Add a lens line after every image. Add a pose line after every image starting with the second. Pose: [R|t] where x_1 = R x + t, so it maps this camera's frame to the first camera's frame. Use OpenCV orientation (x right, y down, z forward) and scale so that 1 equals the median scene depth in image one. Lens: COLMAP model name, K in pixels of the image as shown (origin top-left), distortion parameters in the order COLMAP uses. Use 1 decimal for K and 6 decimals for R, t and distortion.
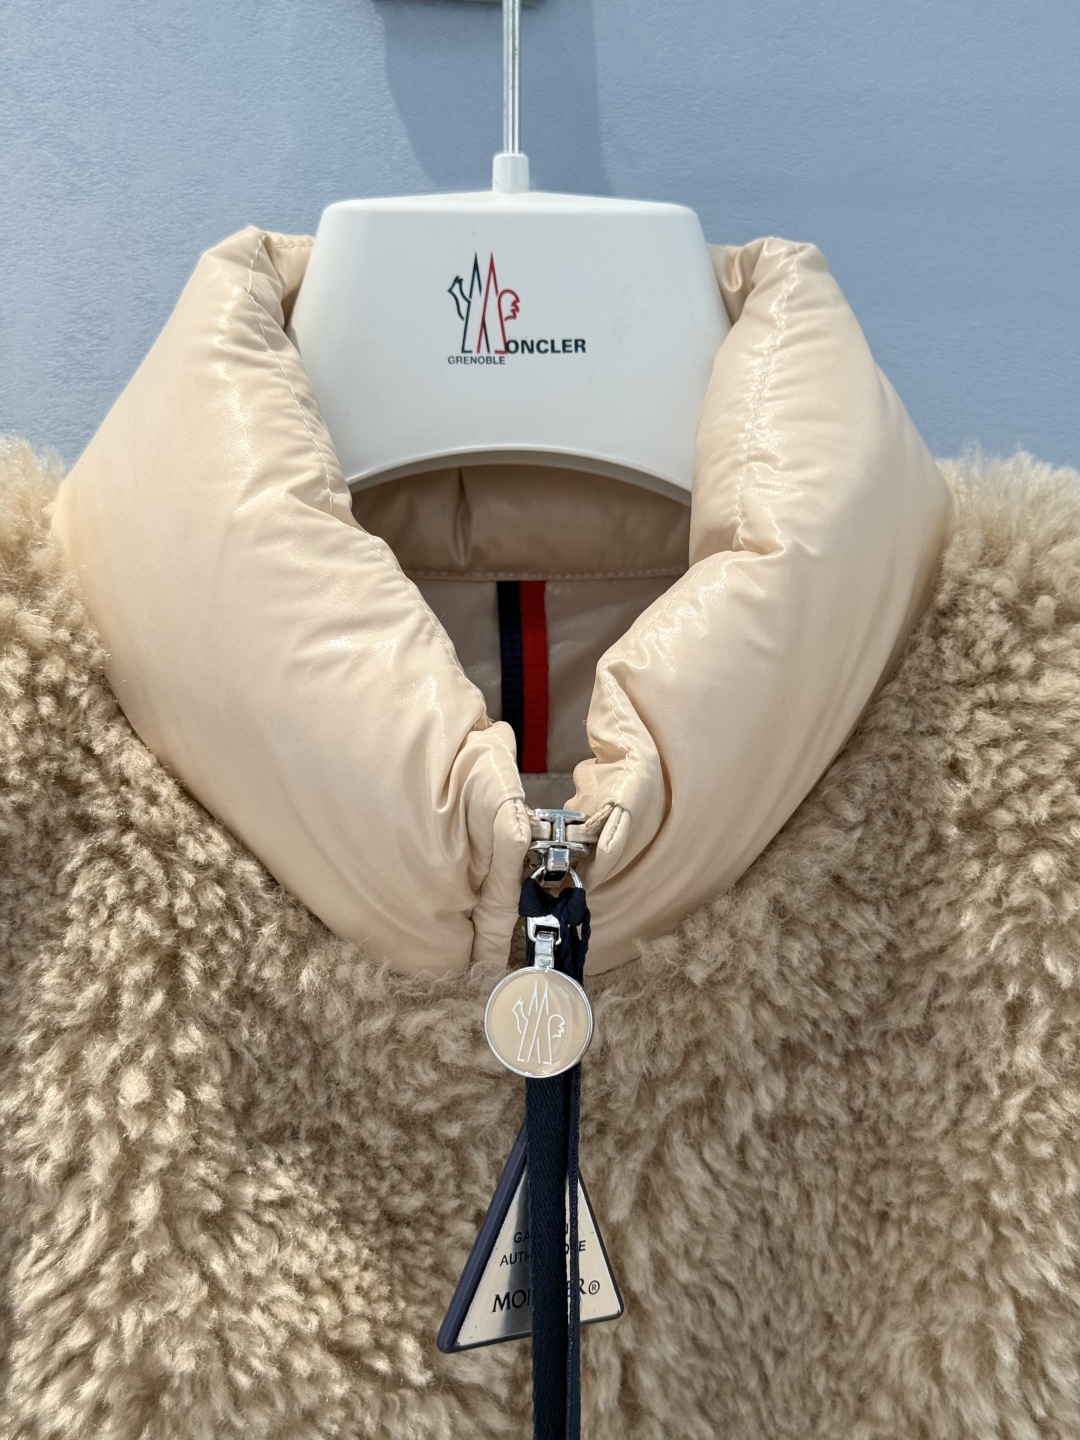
lens RADIAL K [[1979.6, 0, 532.0], [0, 1979.6, 725.8], [0, 0, 1]] dist [0.089221, 0.000000]
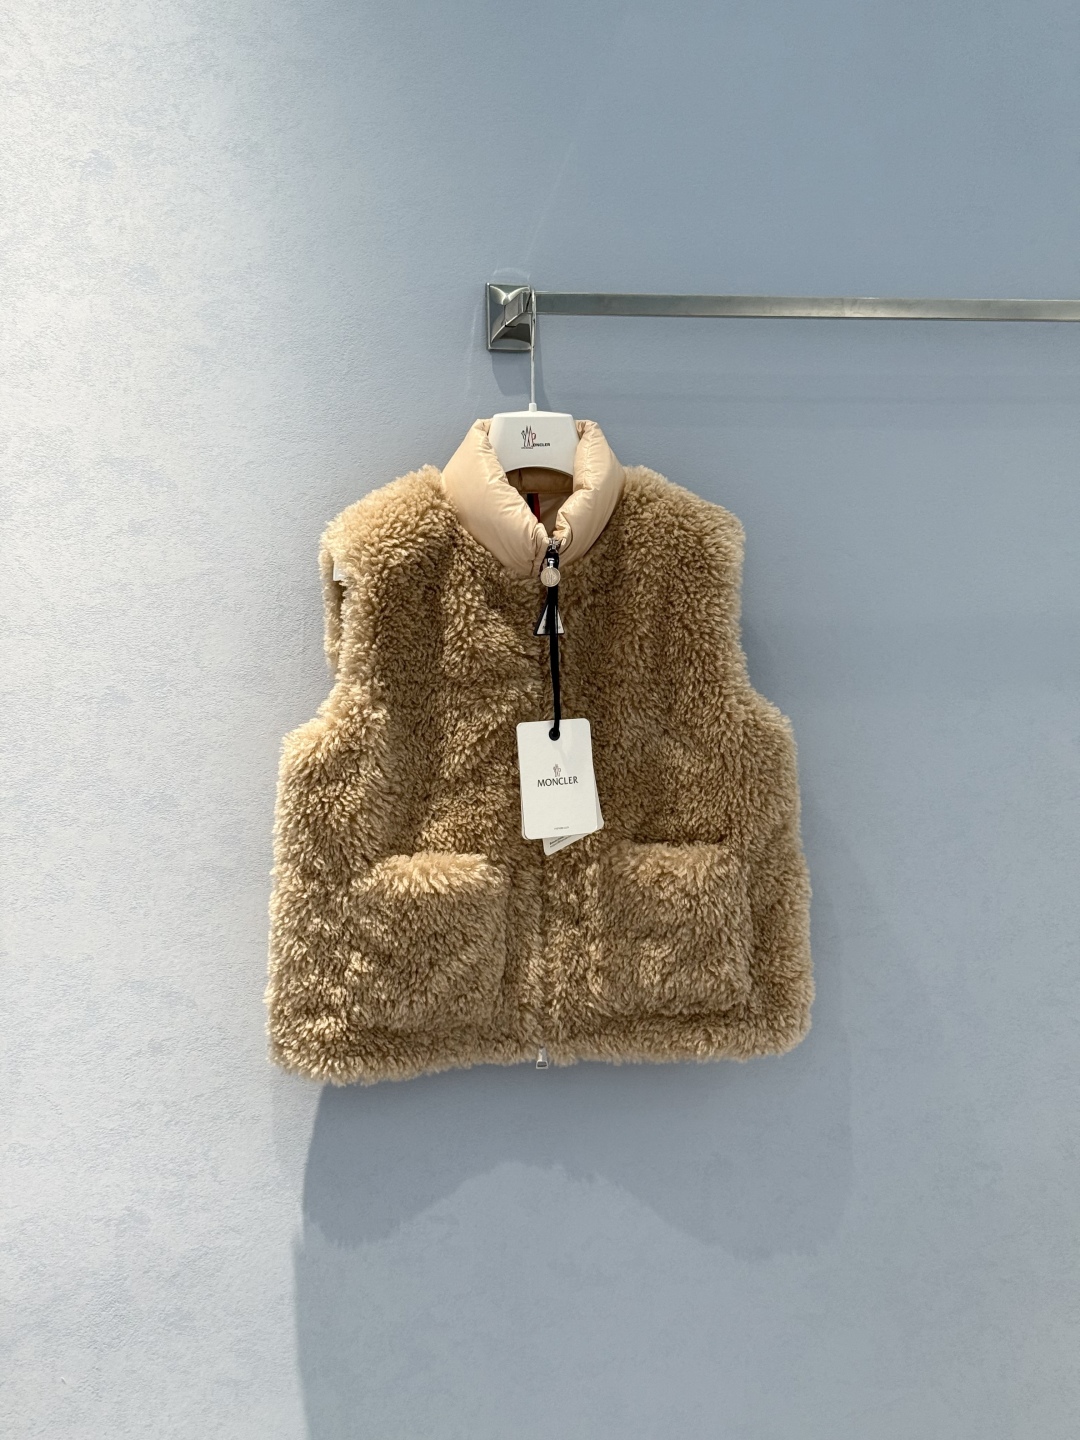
lens RADIAL K [[1979.6, 0, 505.5], [0, 1979.6, 708.8], [0, 0, 1]] dist [0.089221, 0.000000]
pose [[0.994473, -0.022162, 0.102626, -0.623332], [0.015847, 0.997953, 0.061952, 0.154548], [-0.103789, -0.059984, 0.992789, -4.022801]]
